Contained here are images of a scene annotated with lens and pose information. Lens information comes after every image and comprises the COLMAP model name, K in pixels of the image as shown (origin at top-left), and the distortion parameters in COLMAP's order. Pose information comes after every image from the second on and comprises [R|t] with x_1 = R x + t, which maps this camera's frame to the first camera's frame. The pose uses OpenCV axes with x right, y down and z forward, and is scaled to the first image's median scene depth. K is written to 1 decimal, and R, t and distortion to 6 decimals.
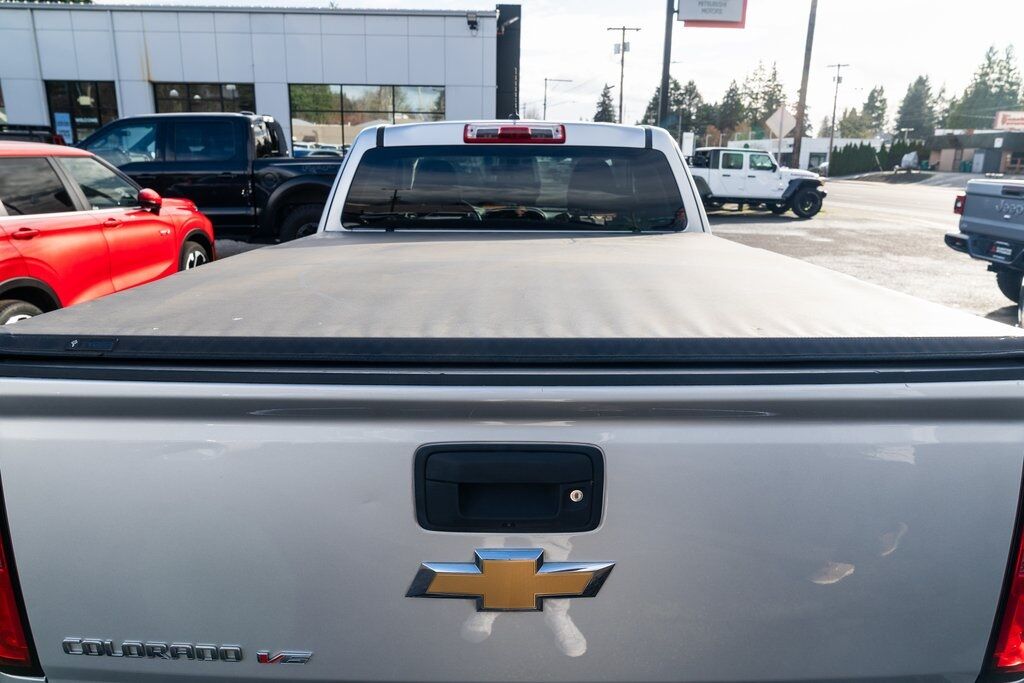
lens RADIAL K [[691.2, 0, 512.0], [0, 691.2, 341.5], [0, 0, 1]] dist [-0.021991, 0.003353]
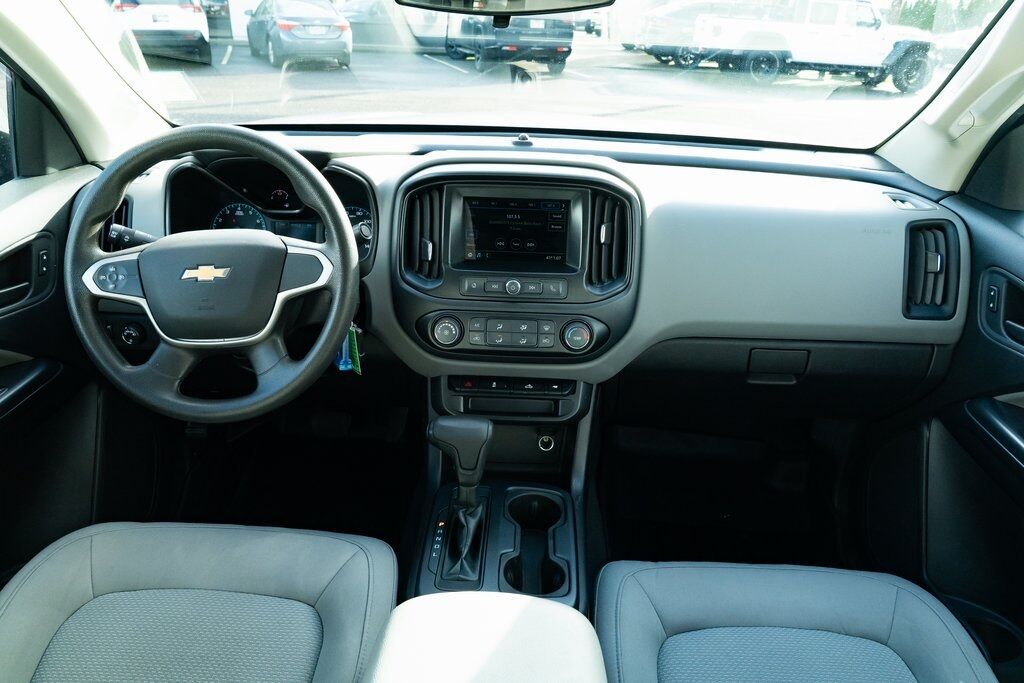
lens RADIAL K [[706.8, 0, 512.0], [0, 706.8, 341.5], [0, 0, 1]] dist [-0.007765, -0.000185]
pose [[0.999276, 0.032535, -0.019730, 0.003284], [-0.028353, 0.982490, 0.184143, -0.064276], [0.025376, -0.183450, 0.982701, 0.260932]]
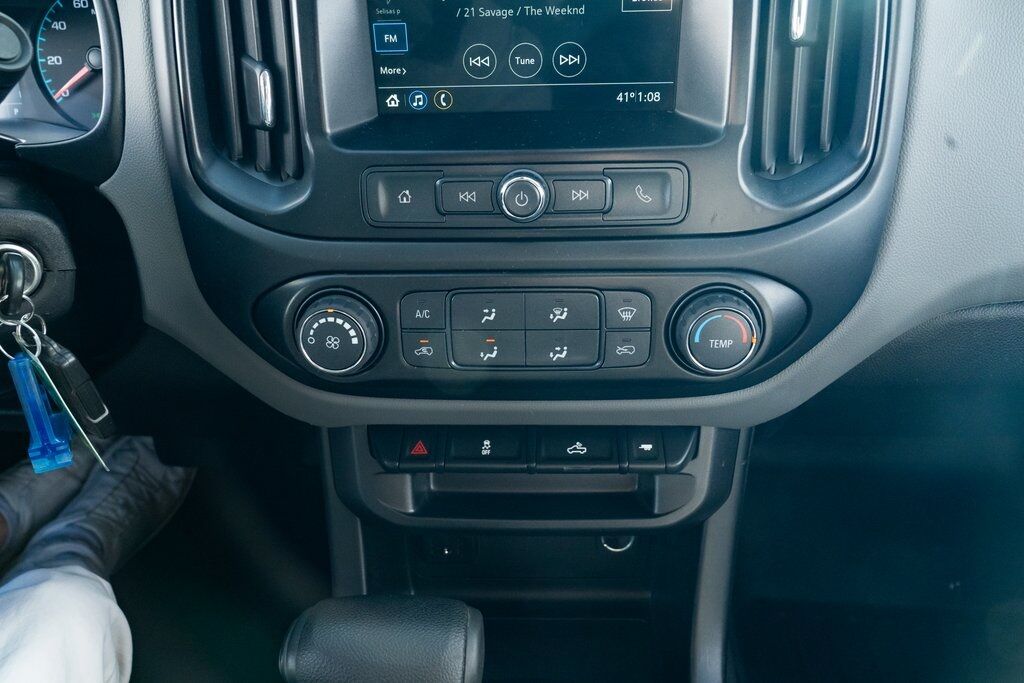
lens RADIAL K [[812.9, 0, 515.6], [0, 812.9, 352.8], [0, 0, 1]] dist [-0.007814, 0.004149]
pose [[0.999145, -0.010895, -0.039887, 0.002337], [0.024486, 0.933226, 0.358455, -0.060127], [0.033318, -0.359125, 0.932694, 0.323539]]
